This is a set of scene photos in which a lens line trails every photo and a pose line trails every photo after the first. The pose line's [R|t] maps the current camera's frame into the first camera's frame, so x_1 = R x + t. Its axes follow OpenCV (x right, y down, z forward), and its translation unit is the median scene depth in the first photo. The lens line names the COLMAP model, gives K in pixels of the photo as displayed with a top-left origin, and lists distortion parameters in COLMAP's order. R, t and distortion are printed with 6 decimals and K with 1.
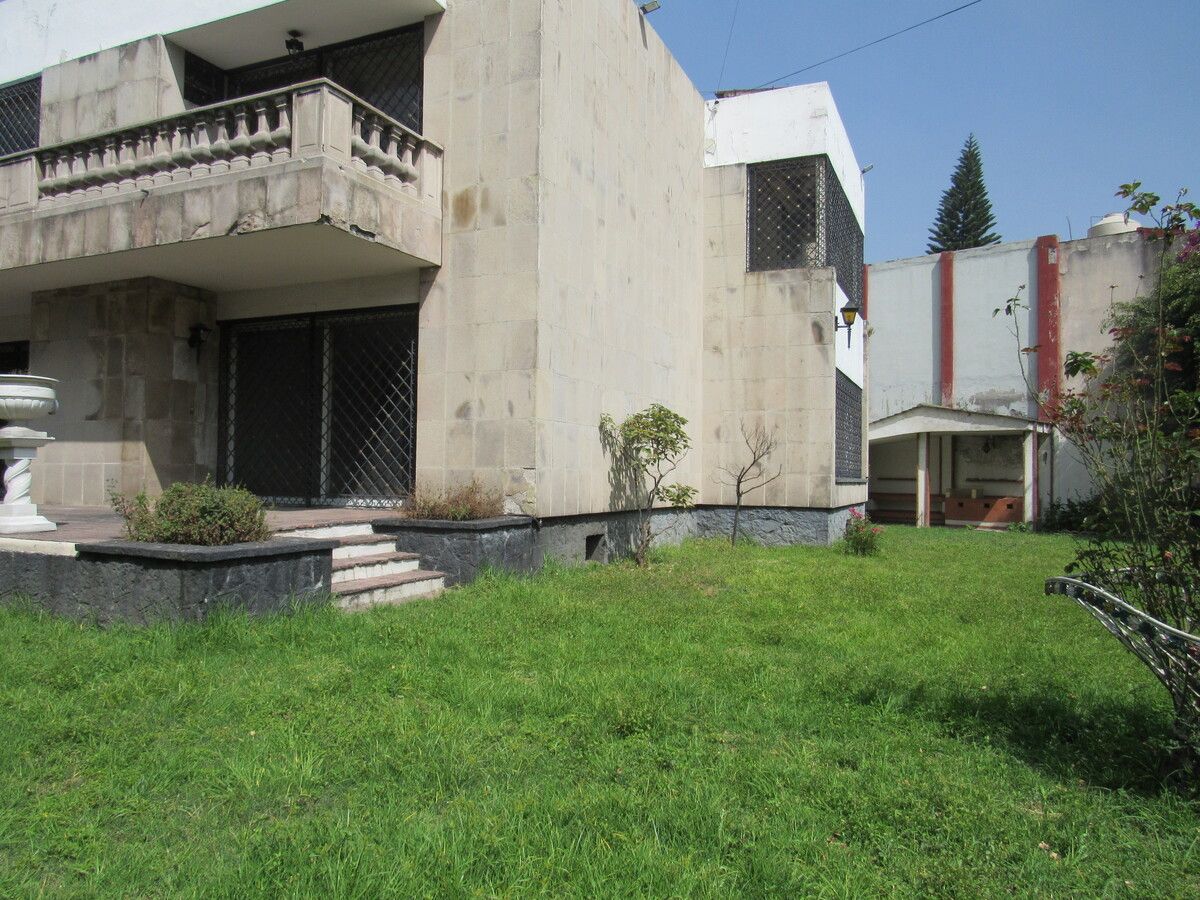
lens RADIAL K [[844.7, 0, 600.0], [0, 844.7, 450.0], [0, 0, 1]] dist [-0.031066, 0.001124]
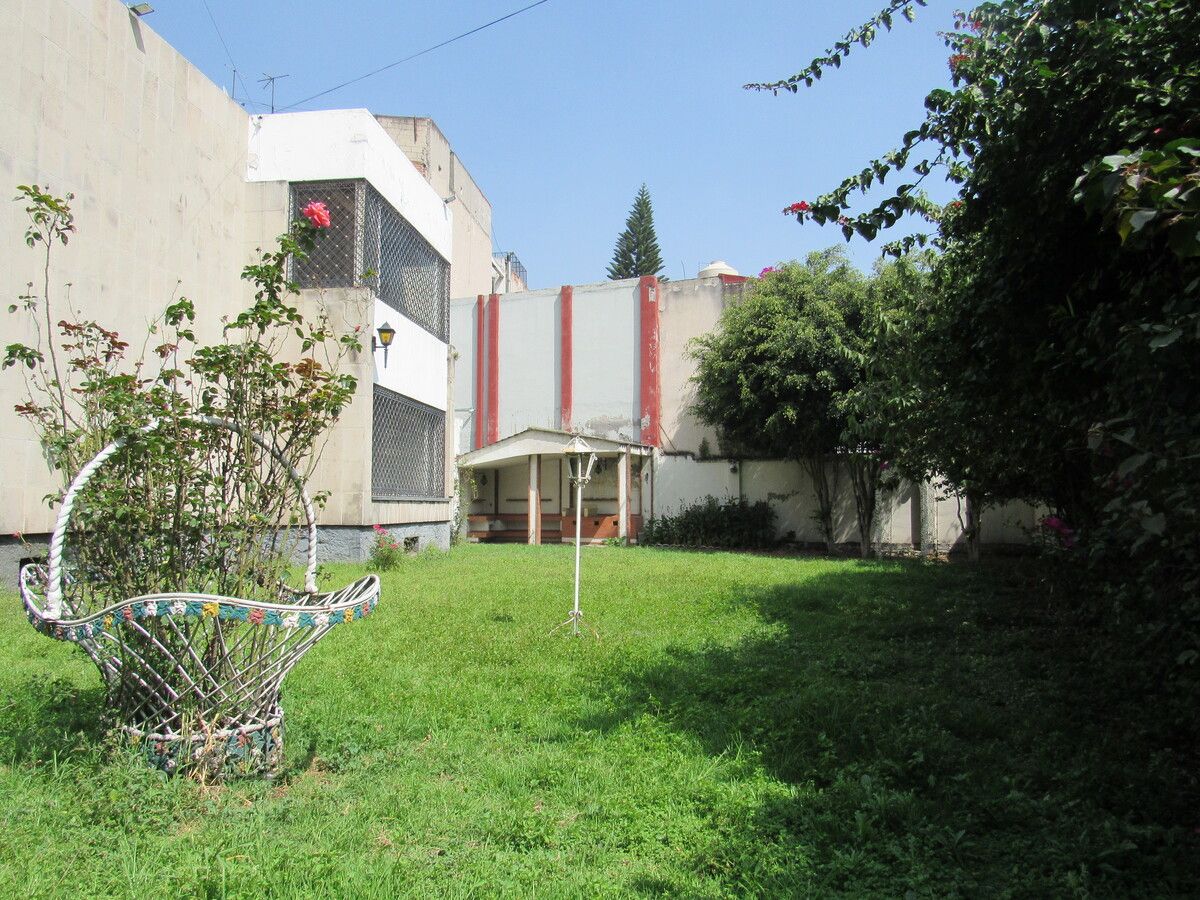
lens RADIAL K [[844.7, 0, 600.0], [0, 844.7, 450.0], [0, 0, 1]] dist [-0.031066, 0.001124]
pose [[0.952281, 0.001850, 0.305217, 0.141013], [0.008473, 0.999436, -0.032497, 0.008268], [-0.305105, 0.033532, 0.951728, -0.030041]]
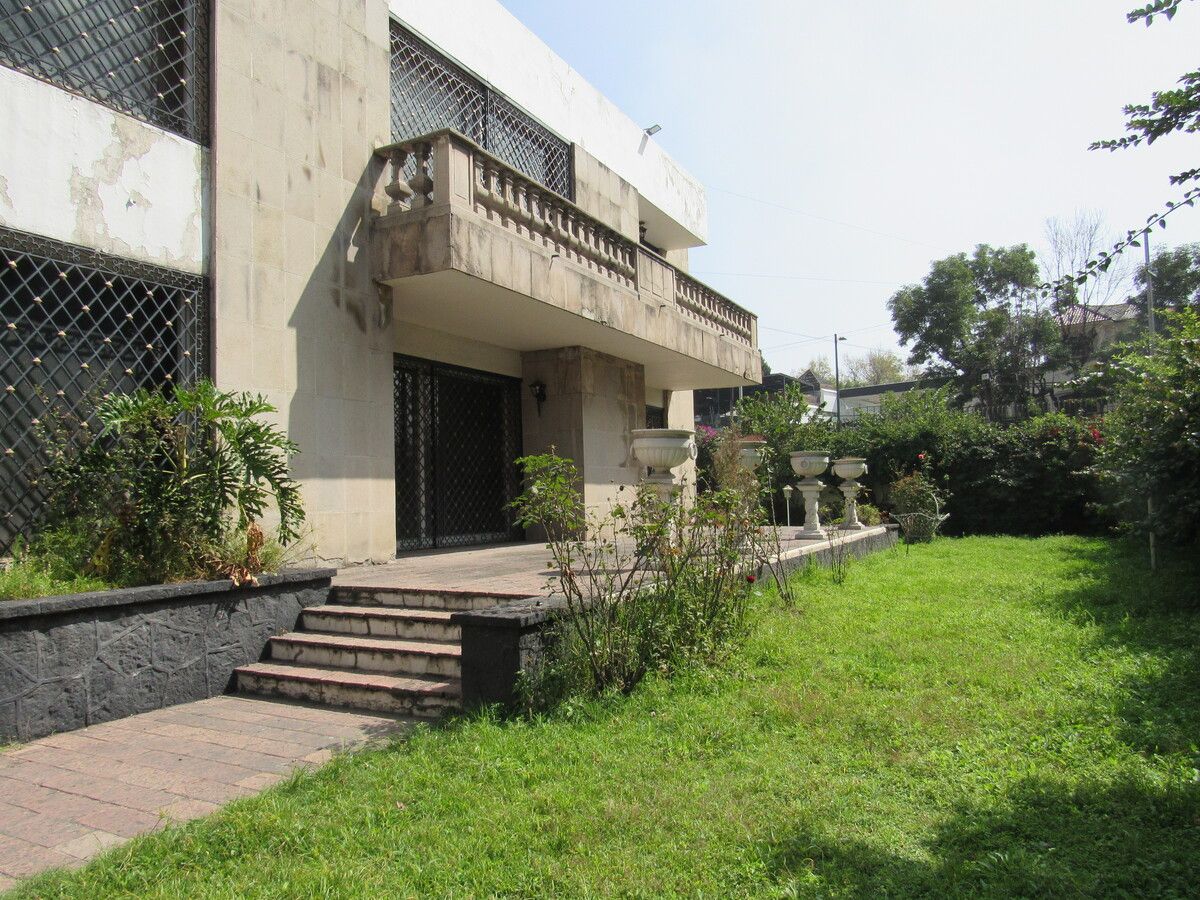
lens RADIAL K [[844.7, 0, 600.0], [0, 844.7, 450.0], [0, 0, 1]] dist [-0.031066, 0.001124]
pose [[0.058838, 0.045870, 0.997213, -0.302386], [0.004562, 0.998921, -0.046218, -0.000545], [-0.998257, 0.007269, 0.058565, 0.155391]]
